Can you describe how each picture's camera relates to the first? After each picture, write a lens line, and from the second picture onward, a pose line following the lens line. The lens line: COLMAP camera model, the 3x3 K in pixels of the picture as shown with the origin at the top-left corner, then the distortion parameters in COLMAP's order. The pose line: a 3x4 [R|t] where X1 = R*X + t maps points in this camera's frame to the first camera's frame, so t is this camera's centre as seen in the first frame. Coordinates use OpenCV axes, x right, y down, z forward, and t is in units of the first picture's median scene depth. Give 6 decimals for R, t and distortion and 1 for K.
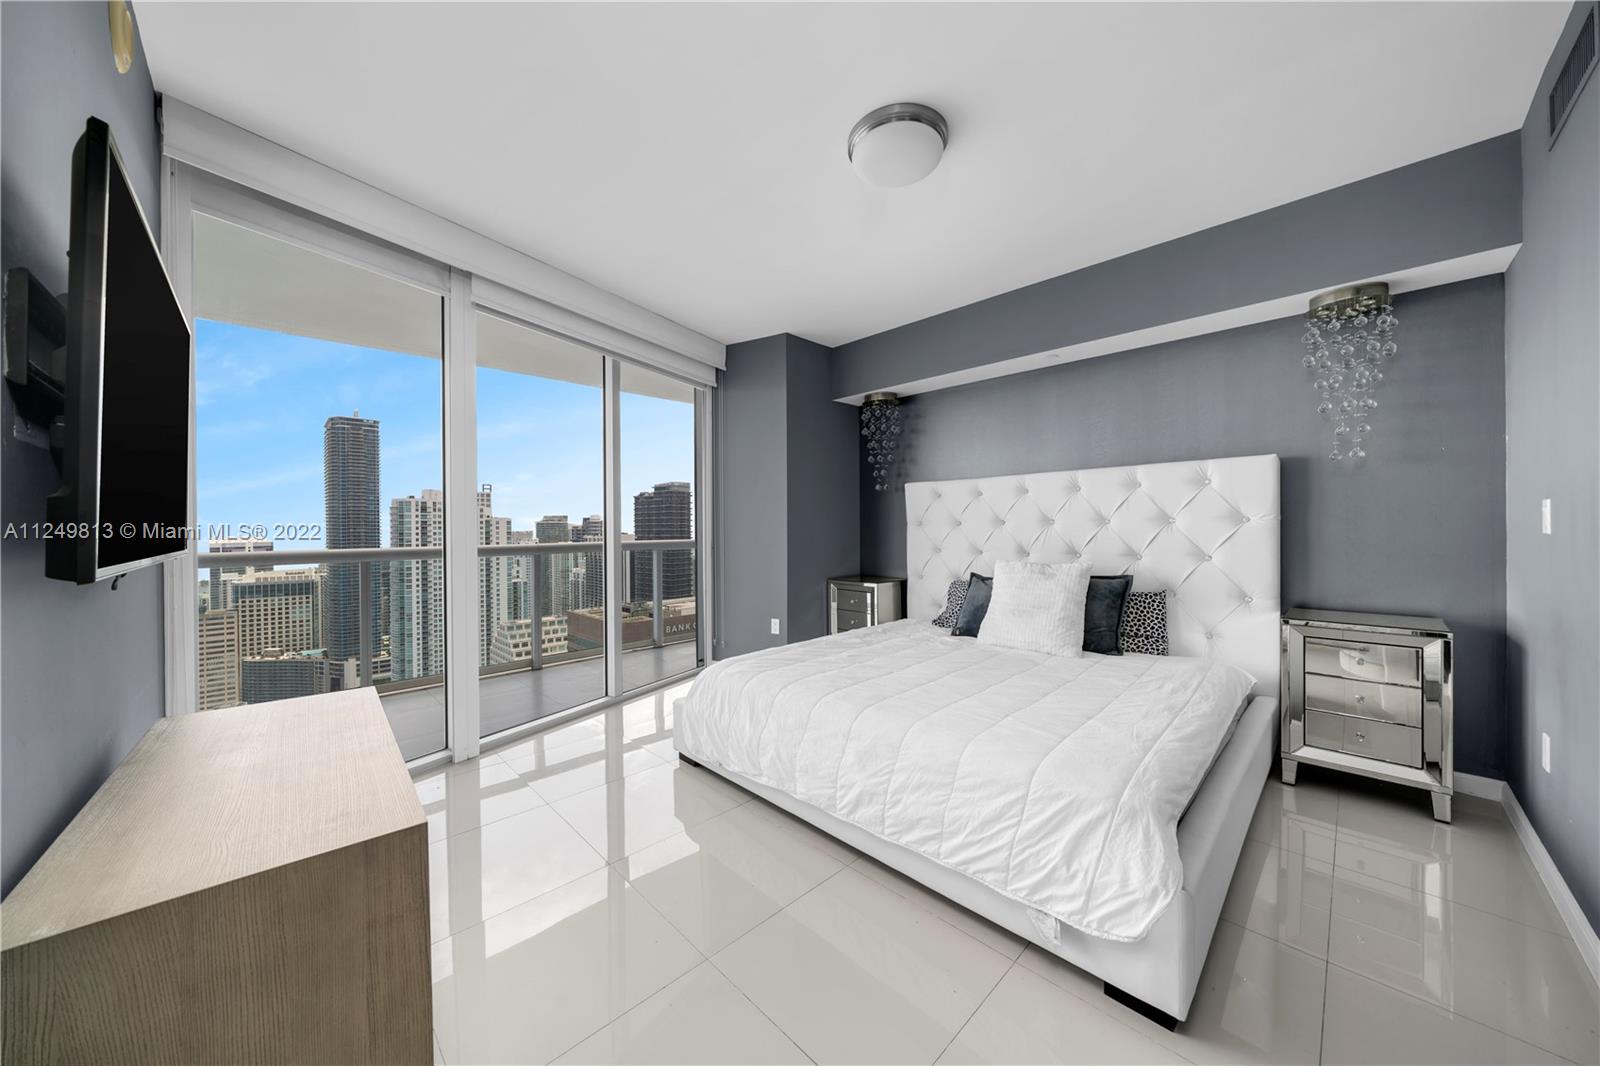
lens RADIAL K [[560.1, 0, 796.8], [0, 560.1, 531.0], [0, 0, 1]] dist [-0.004817, -0.000363]
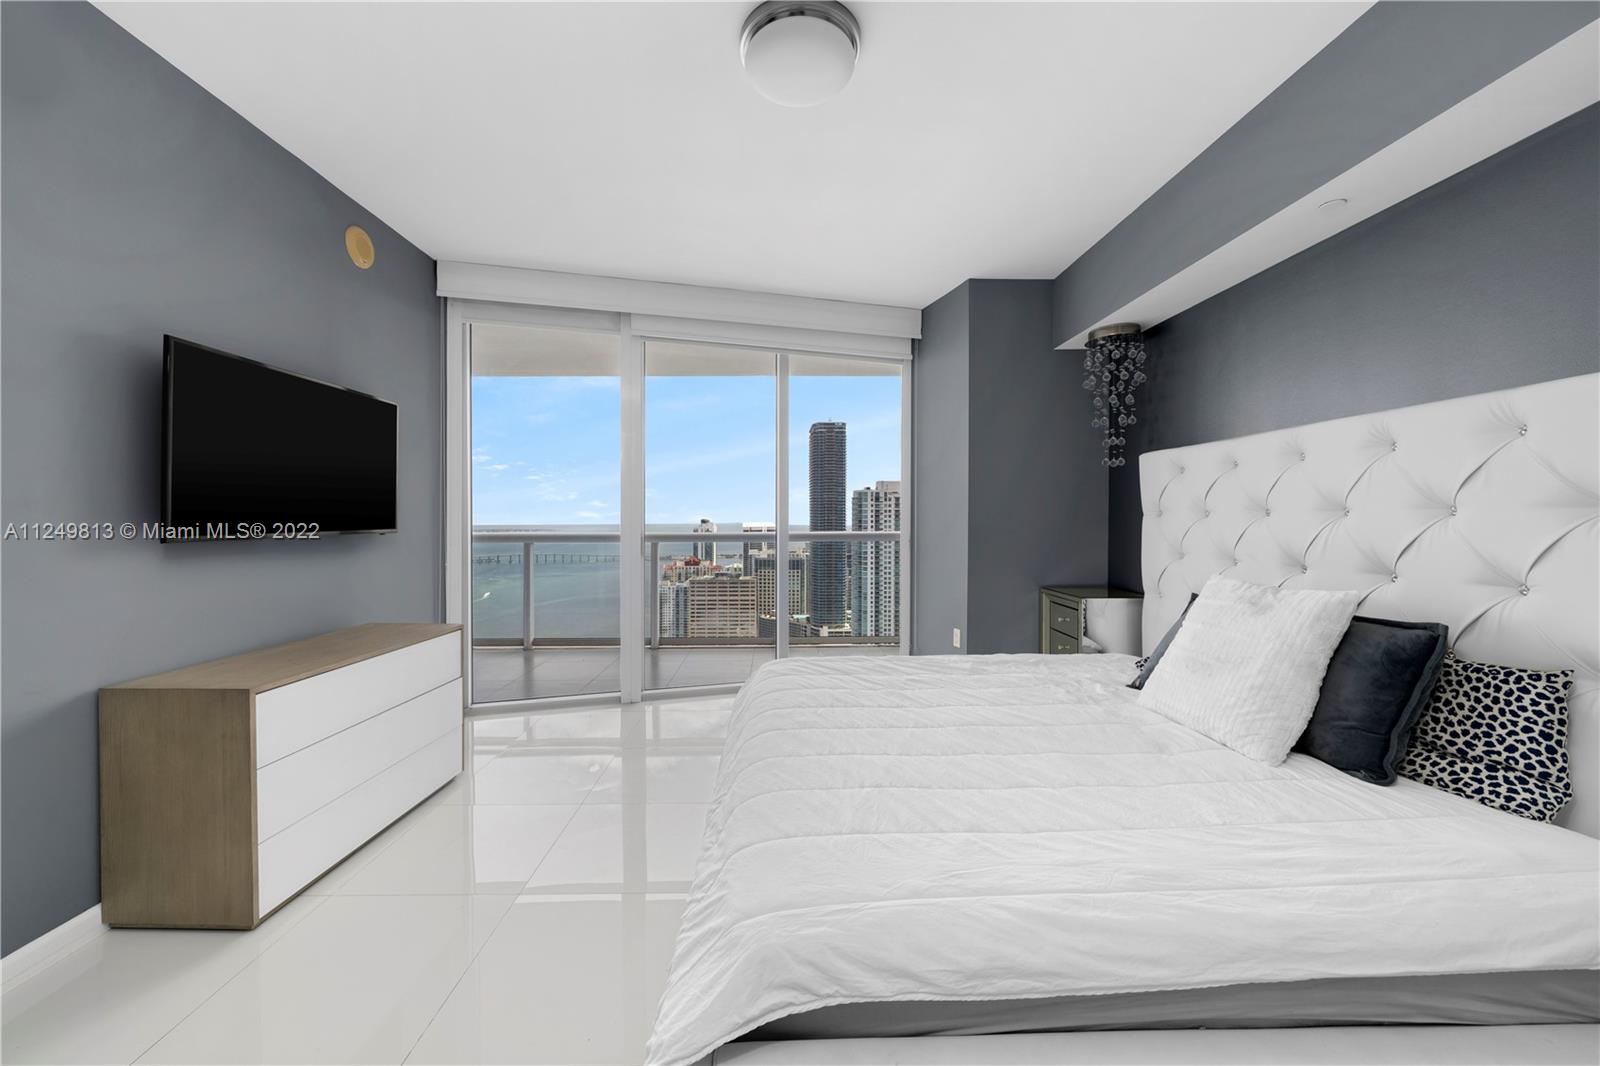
lens RADIAL K [[601.6, 0, 764.6], [0, 601.6, 525.2], [0, 0, 1]] dist [-0.003890, 0.000192]
pose [[0.713707, 0.012414, -0.700334, 0.366681], [-0.005989, 0.999915, 0.011621, -0.004759], [0.700418, -0.004099, 0.713721, 0.162301]]
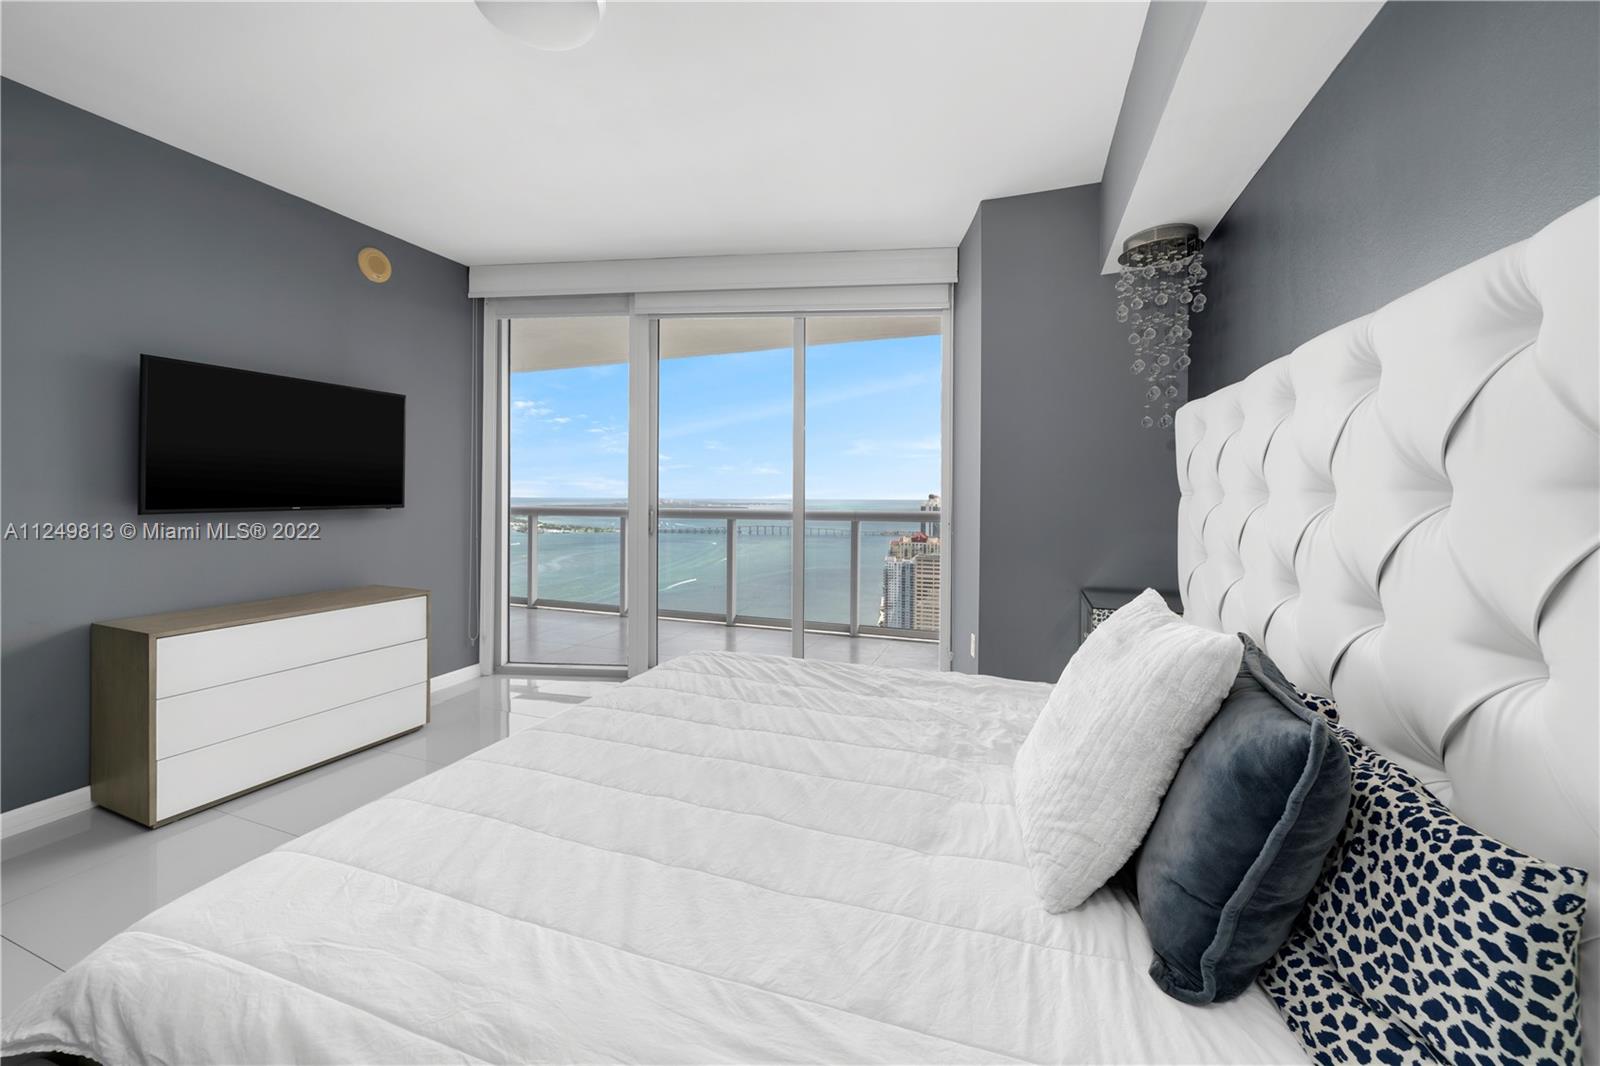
lens RADIAL K [[601.6, 0, 763.0], [0, 601.6, 493.3], [0, 0, 1]] dist [-0.003890, 0.000192]
pose [[0.407125, 0.007145, -0.913344, 0.497327], [-0.010404, 0.999941, 0.003184, -0.011120], [0.913313, 0.008206, 0.407175, 0.458800]]
